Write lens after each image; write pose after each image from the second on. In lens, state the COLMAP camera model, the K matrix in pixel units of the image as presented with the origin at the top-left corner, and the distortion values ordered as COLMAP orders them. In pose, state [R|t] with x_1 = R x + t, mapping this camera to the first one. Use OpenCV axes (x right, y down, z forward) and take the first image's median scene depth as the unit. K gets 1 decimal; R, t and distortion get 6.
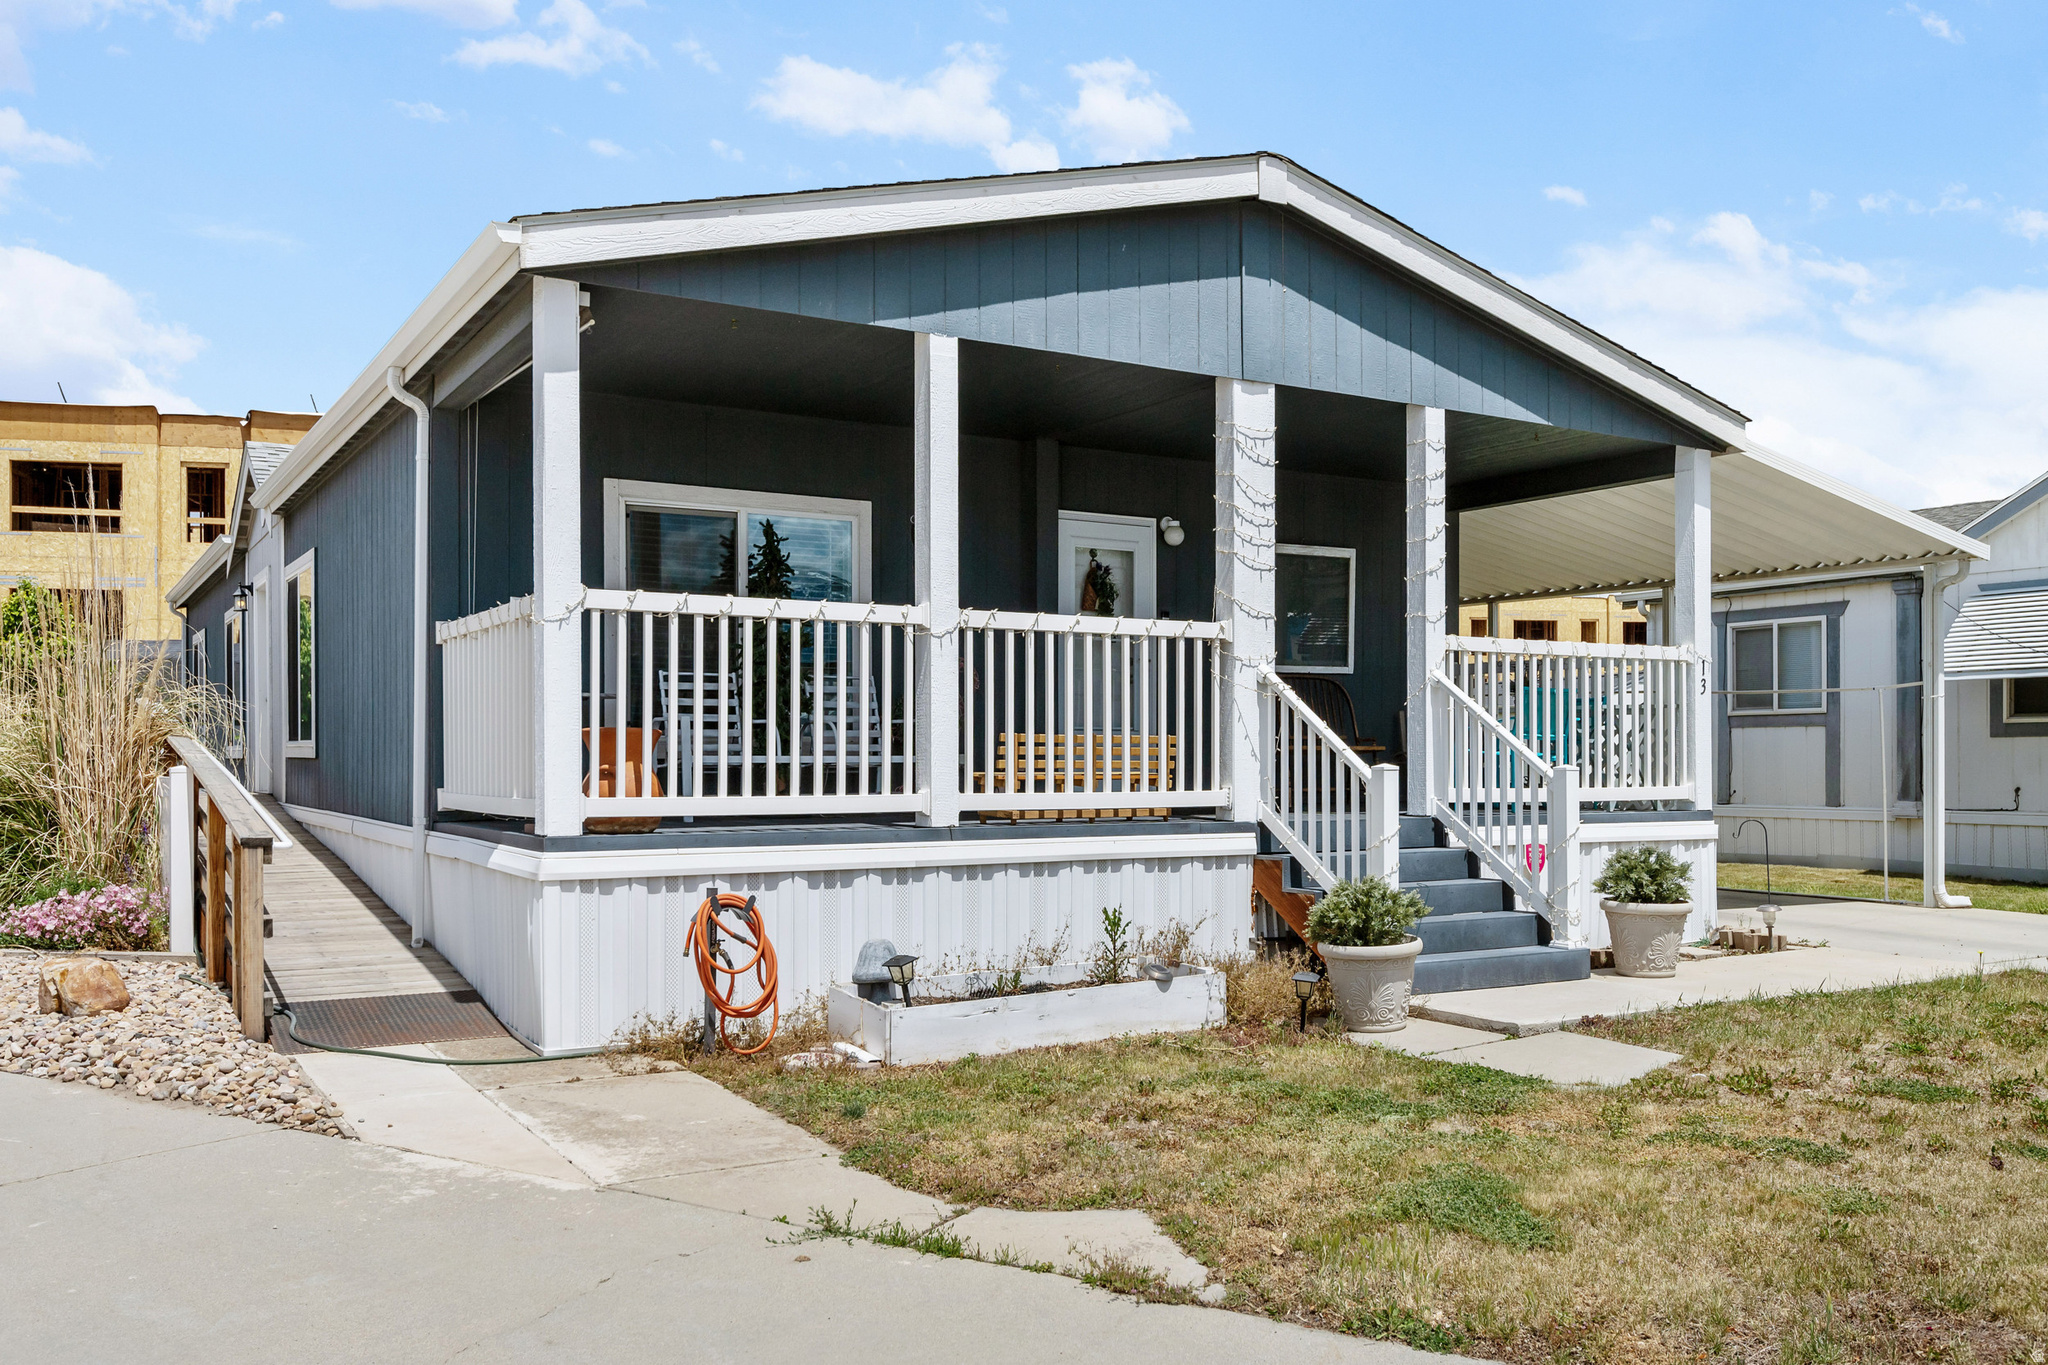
lens RADIAL K [[1656.7, 0, 1030.6], [0, 1656.7, 753.0], [0, 0, 1]] dist [0.004187, -0.015252]
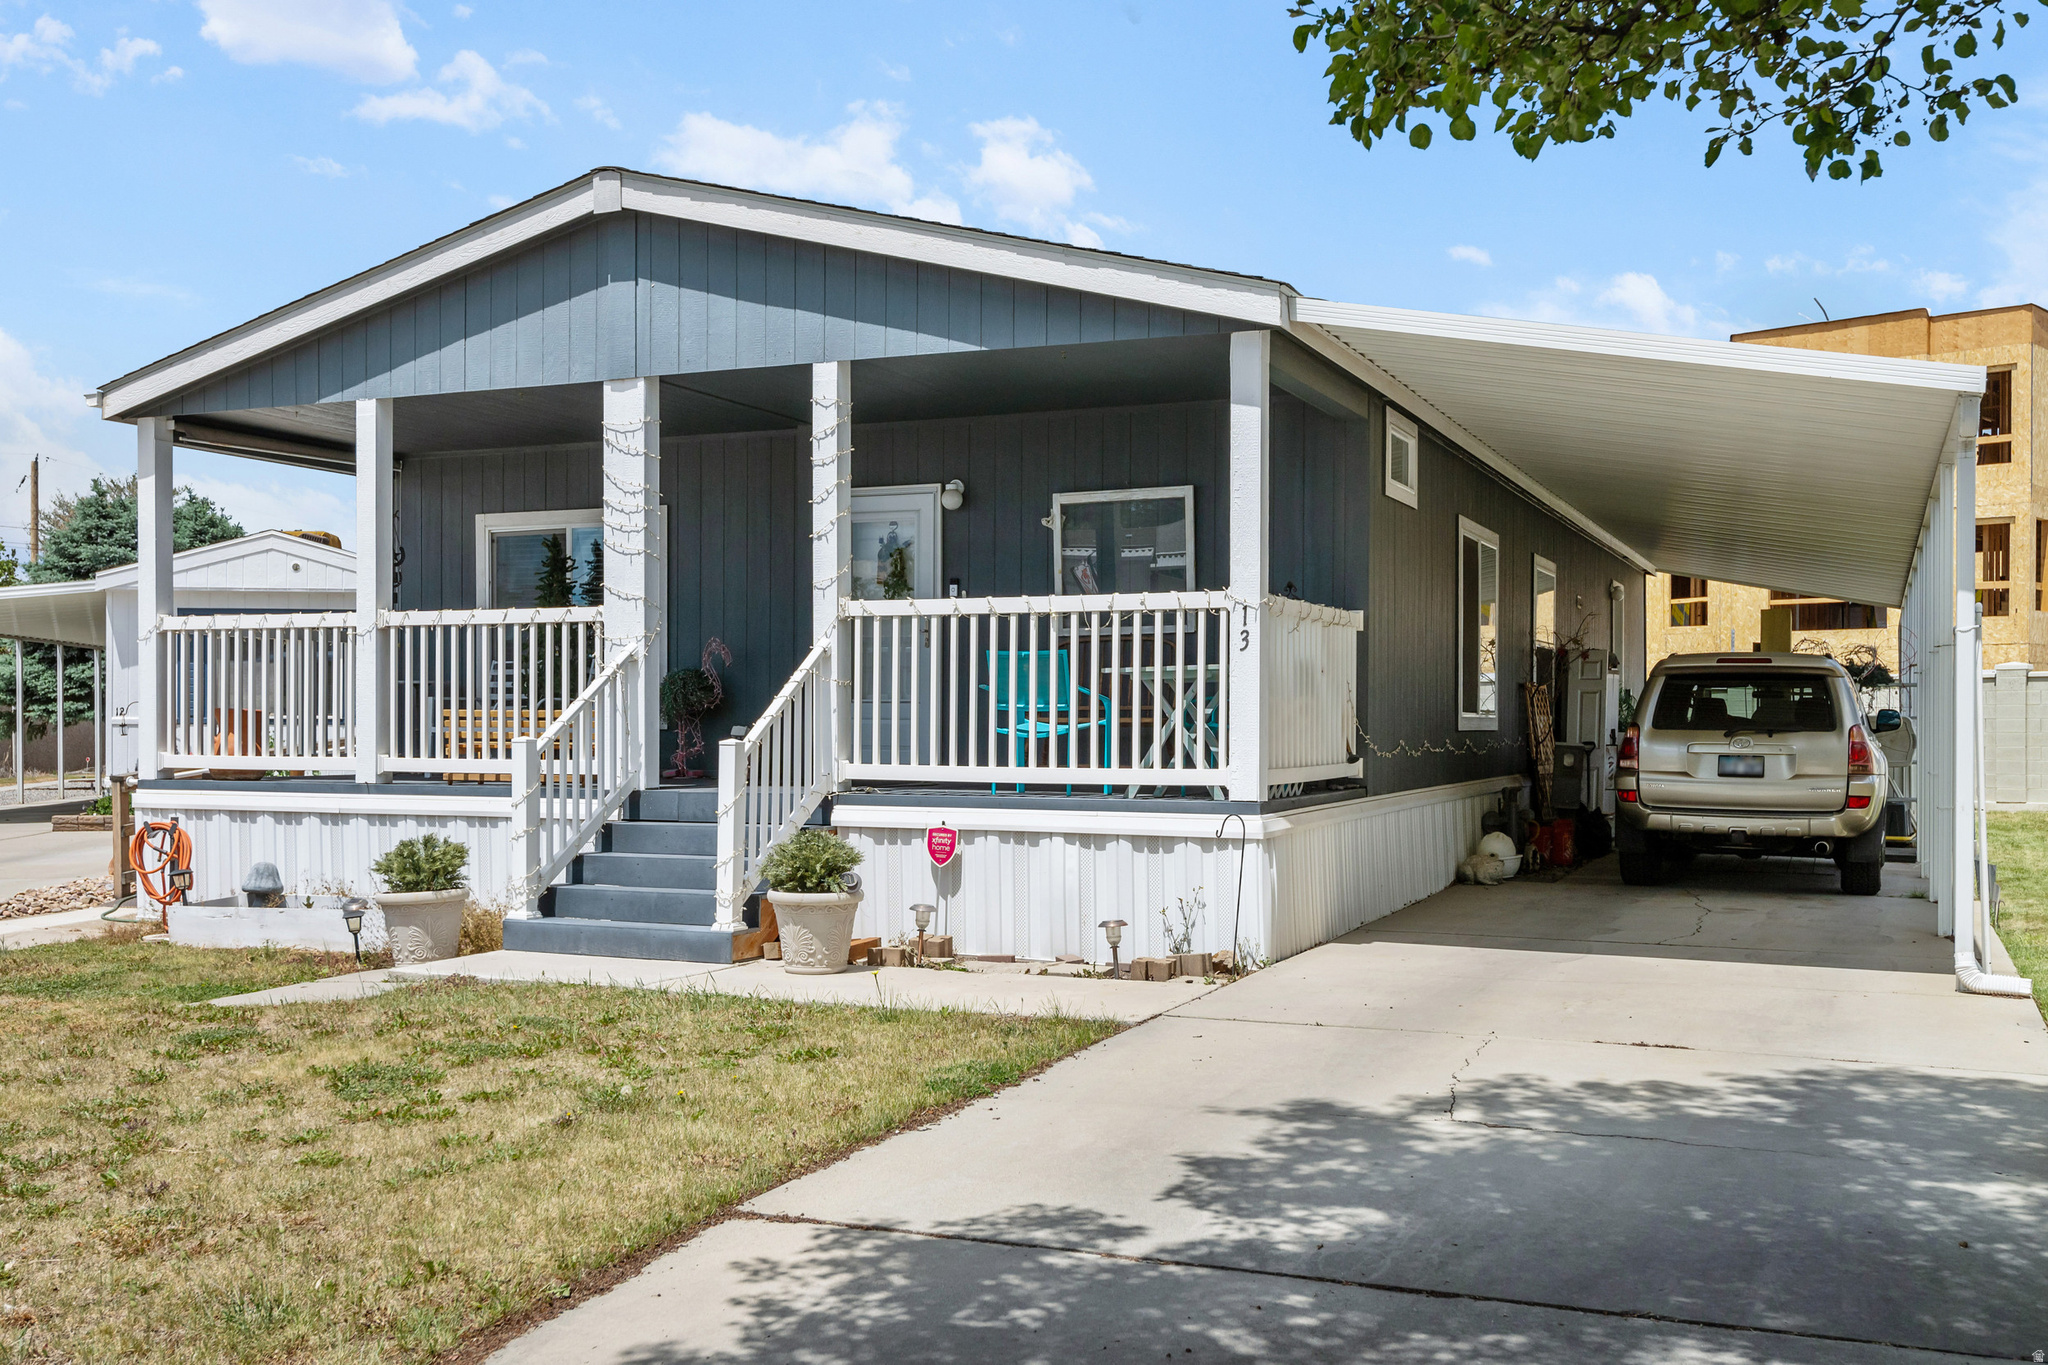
lens RADIAL K [[1962.3, 0, 1023.9], [0, 1962.3, 733.8], [0, 0, 1]] dist [0.001581, 0.007629]
pose [[0.582261, 0.005350, -0.812984, 1.394689], [-0.000364, 0.999980, 0.006320, -0.003005], [0.813002, -0.003384, 0.582252, 0.497295]]
